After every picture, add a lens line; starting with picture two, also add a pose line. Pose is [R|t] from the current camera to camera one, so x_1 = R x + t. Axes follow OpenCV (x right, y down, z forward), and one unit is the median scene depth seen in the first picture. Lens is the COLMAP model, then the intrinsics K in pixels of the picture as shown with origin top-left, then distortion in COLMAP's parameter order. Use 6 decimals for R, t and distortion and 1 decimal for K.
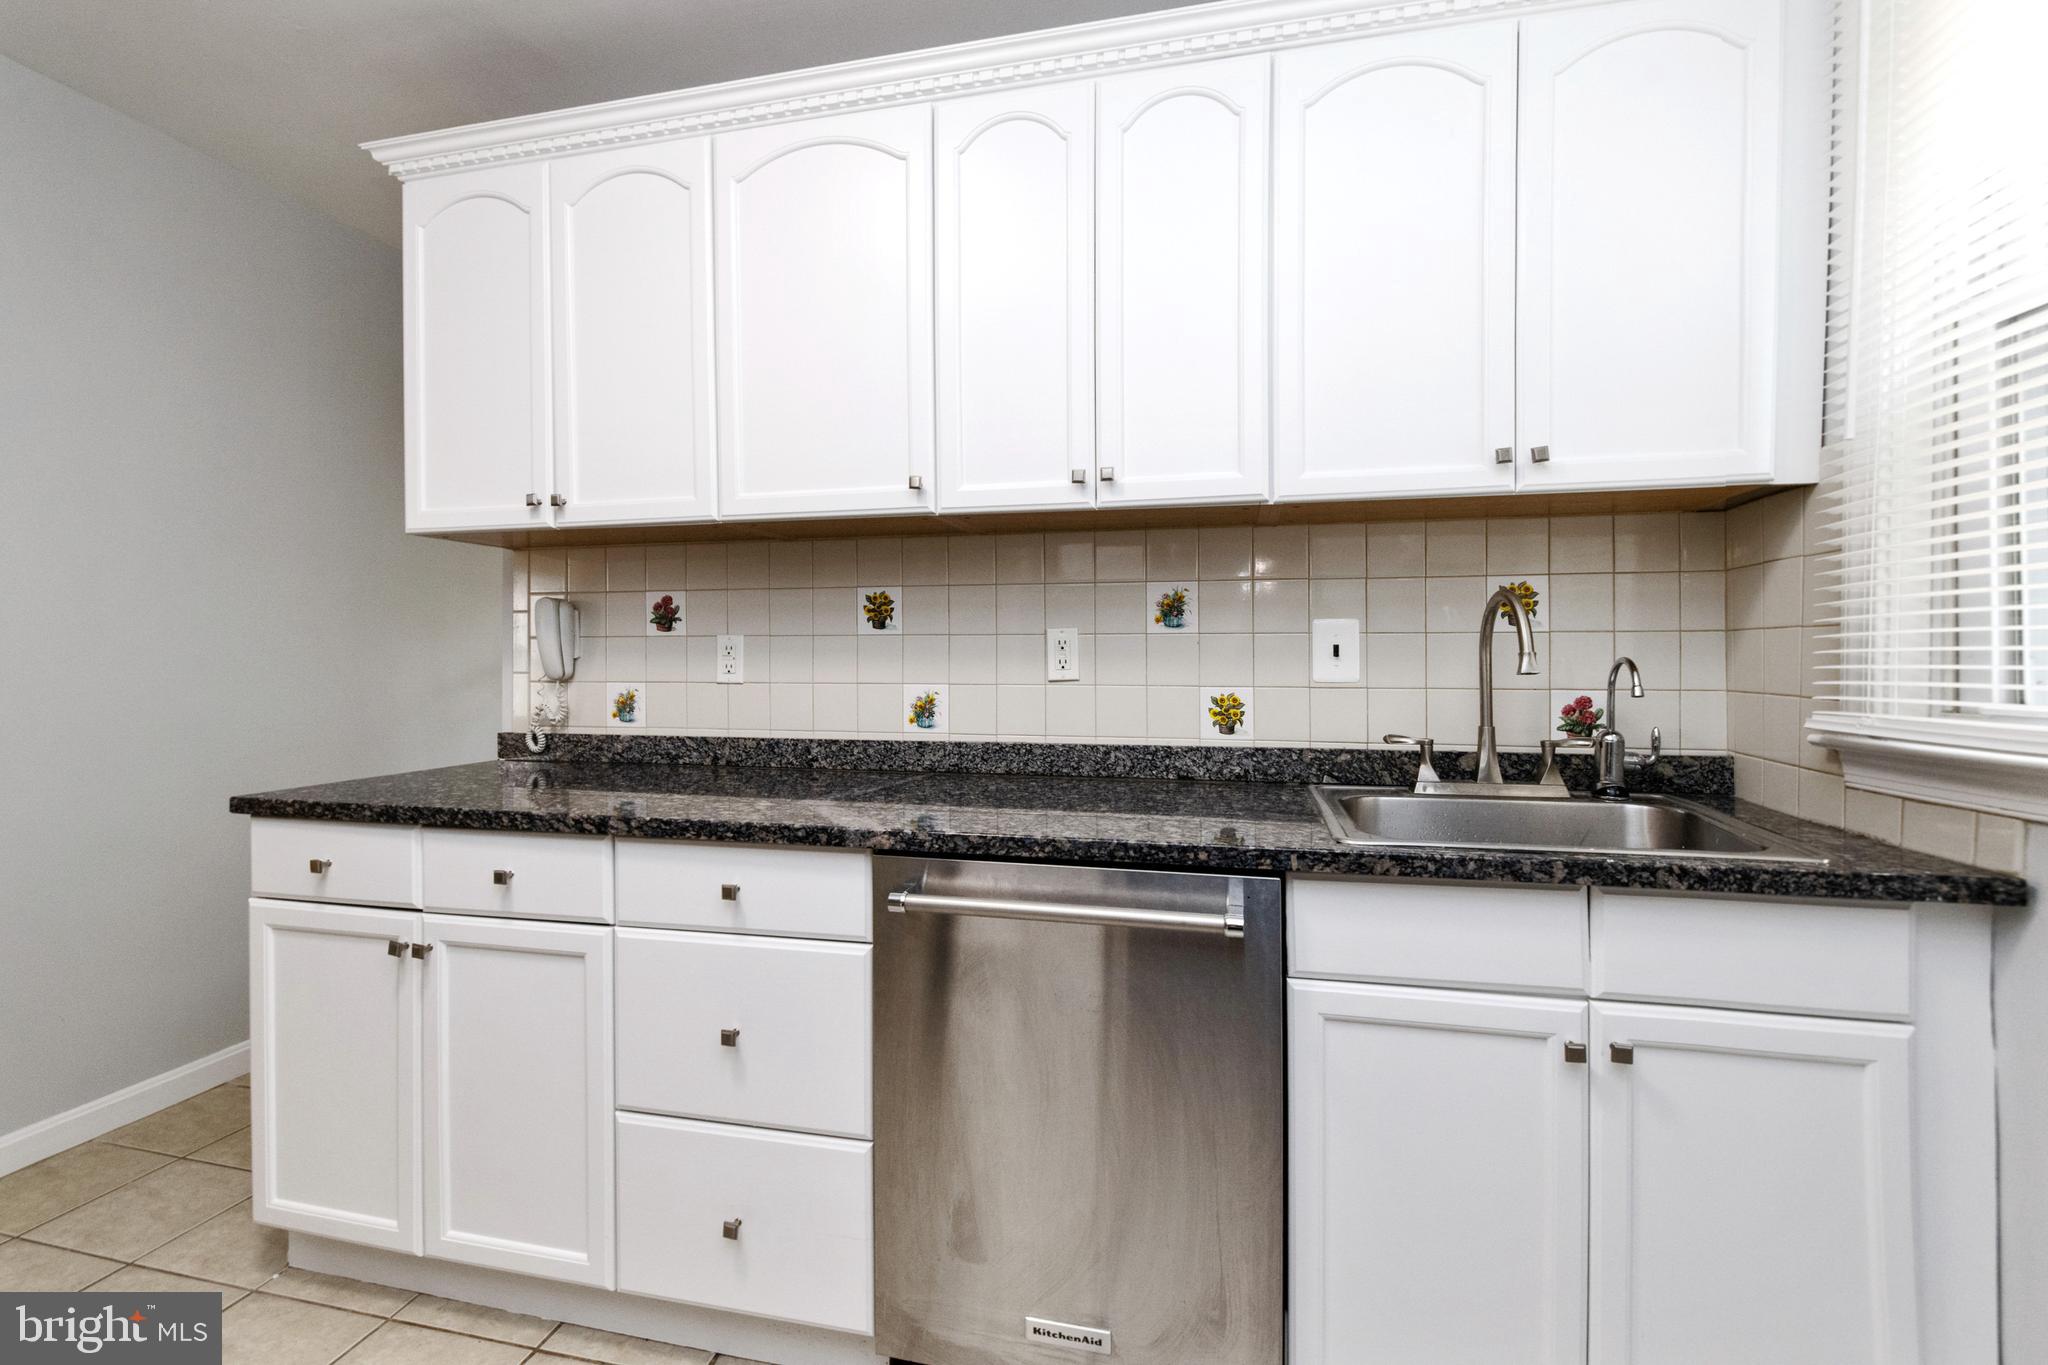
lens RADIAL K [[905.7, 0, 1014.7], [0, 905.7, 658.6], [0, 0, 1]] dist [-0.003483, -0.000456]
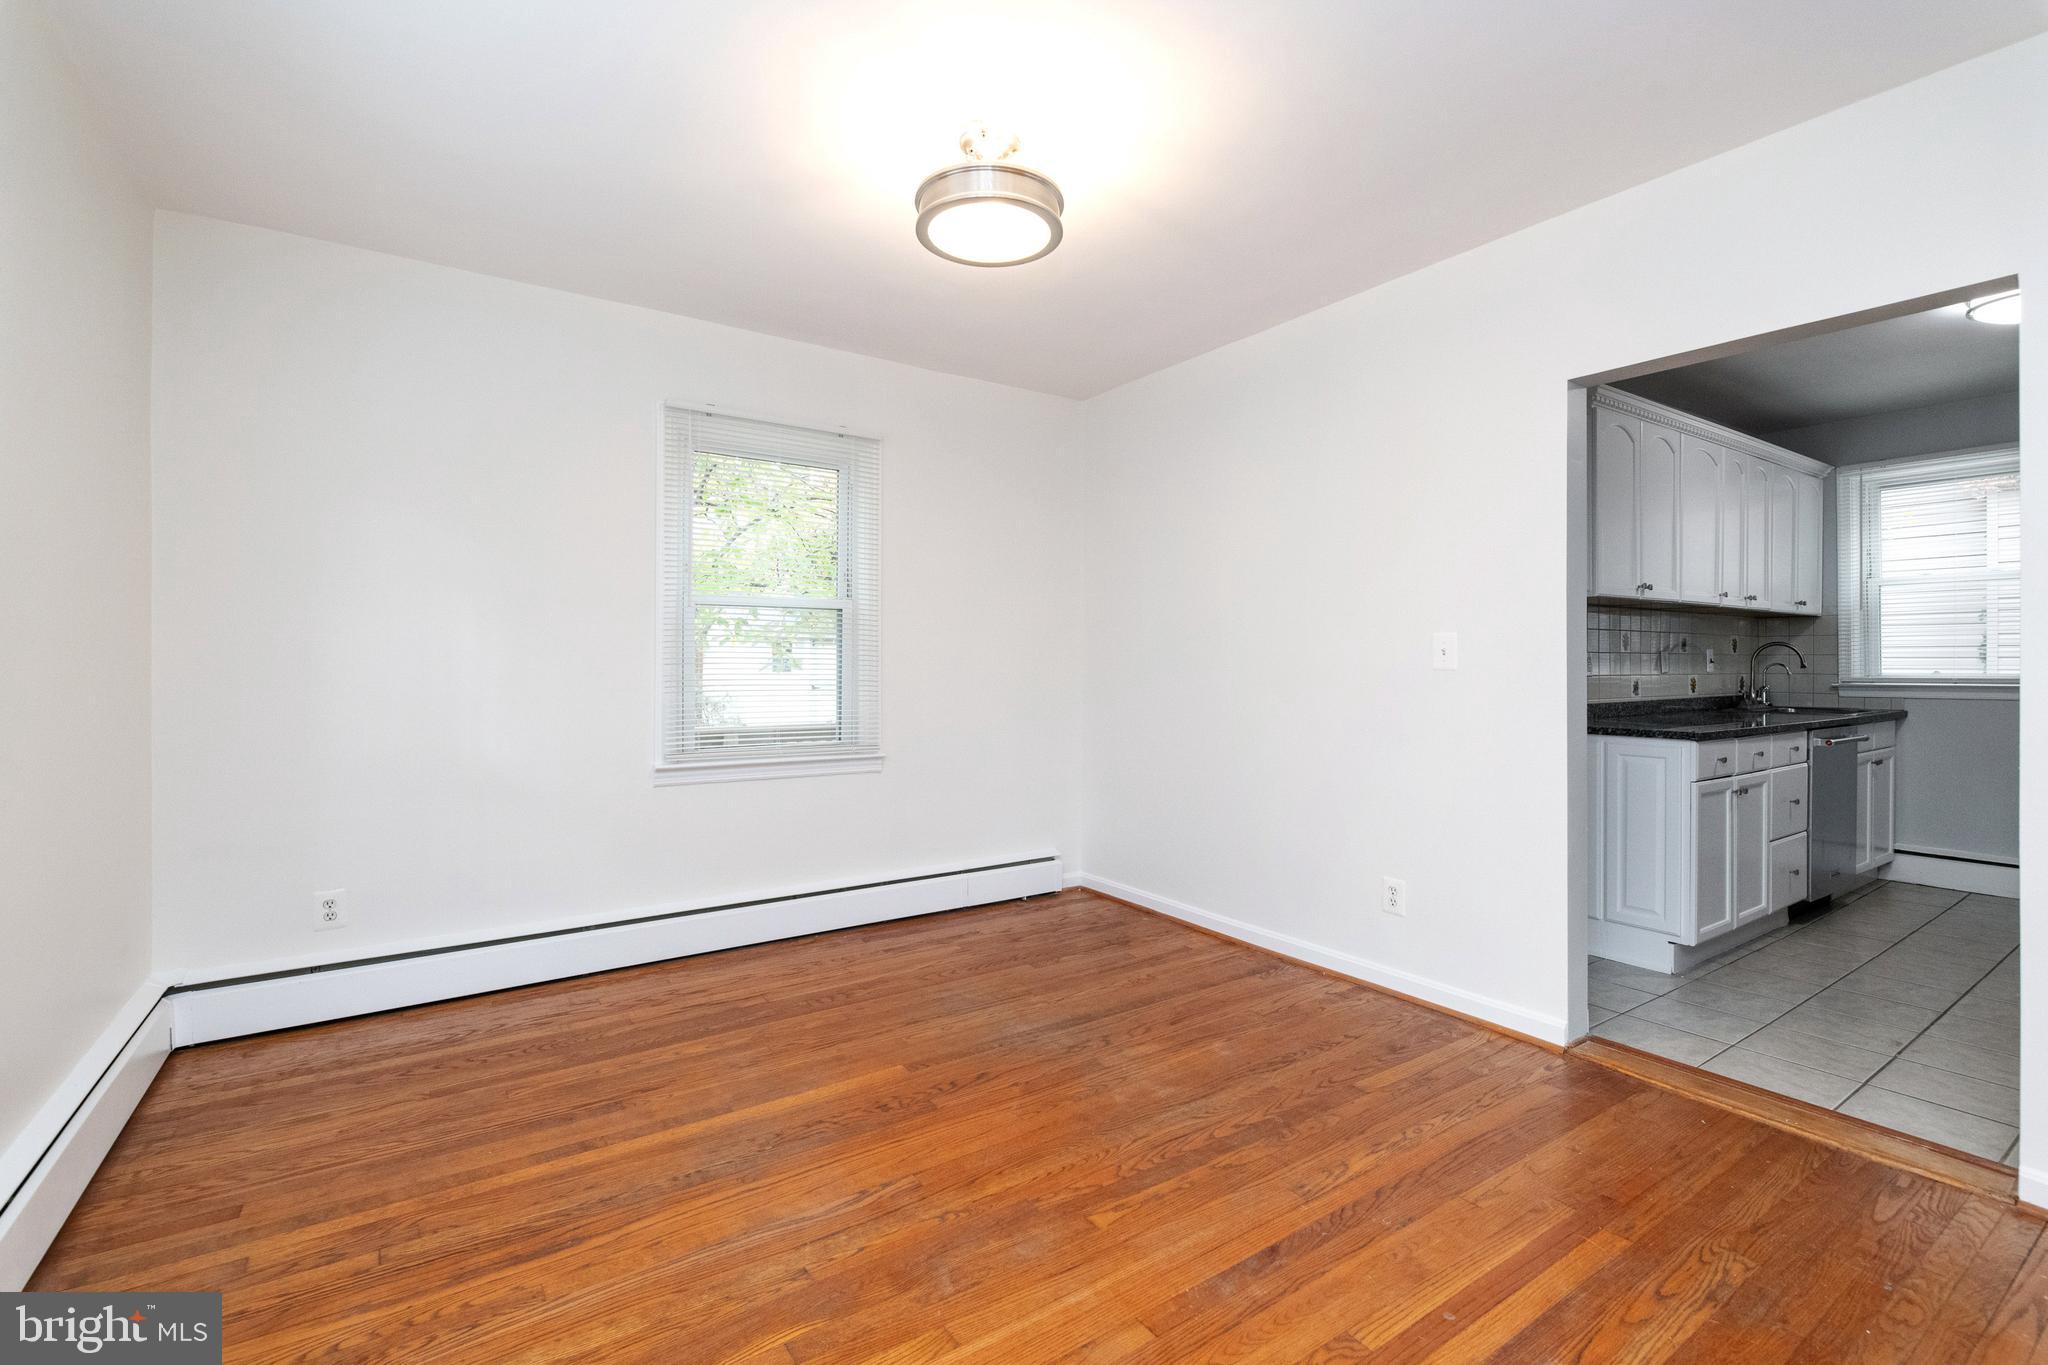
lens RADIAL K [[905.7, 0, 1014.7], [0, 905.7, 658.6], [0, 0, 1]] dist [-0.003483, -0.000456]
pose [[0.678926, 0.002200, 0.734203, -2.738423], [-0.004947, 0.999987, 0.001578, -0.008573], [-0.734190, -0.004704, 0.678928, 0.608492]]
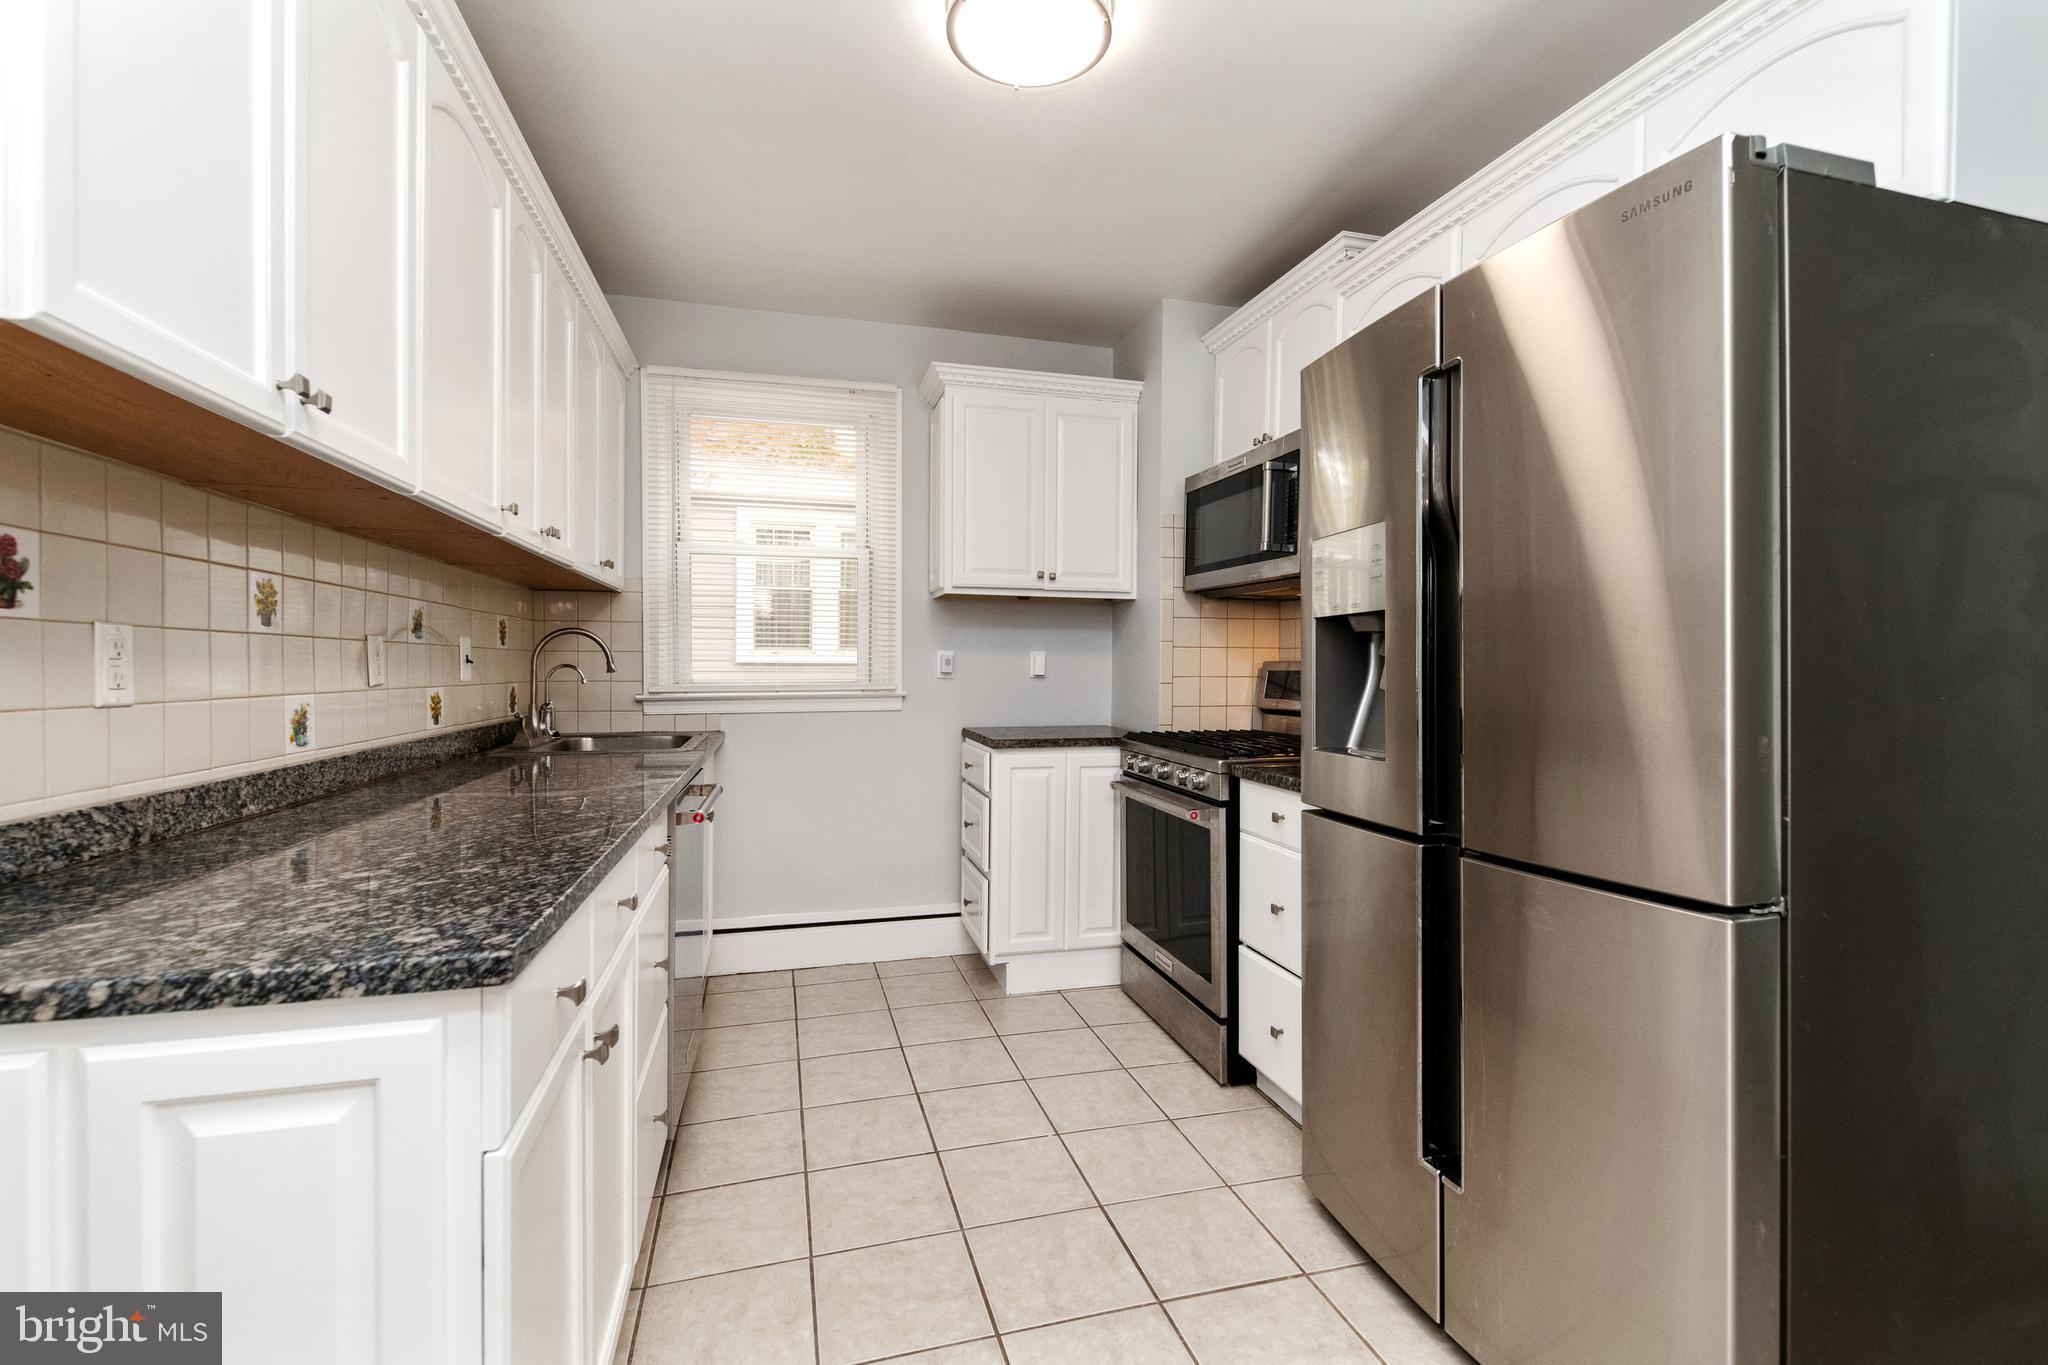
lens RADIAL K [[905.7, 0, 1014.7], [0, 905.7, 658.6], [0, 0, 1]] dist [-0.003483, -0.000456]
pose [[-0.465177, 0.005184, 0.885202, -1.143705], [-0.005972, 0.999942, -0.008994, -0.001671], [-0.885197, -0.009470, -0.465119, 0.795473]]
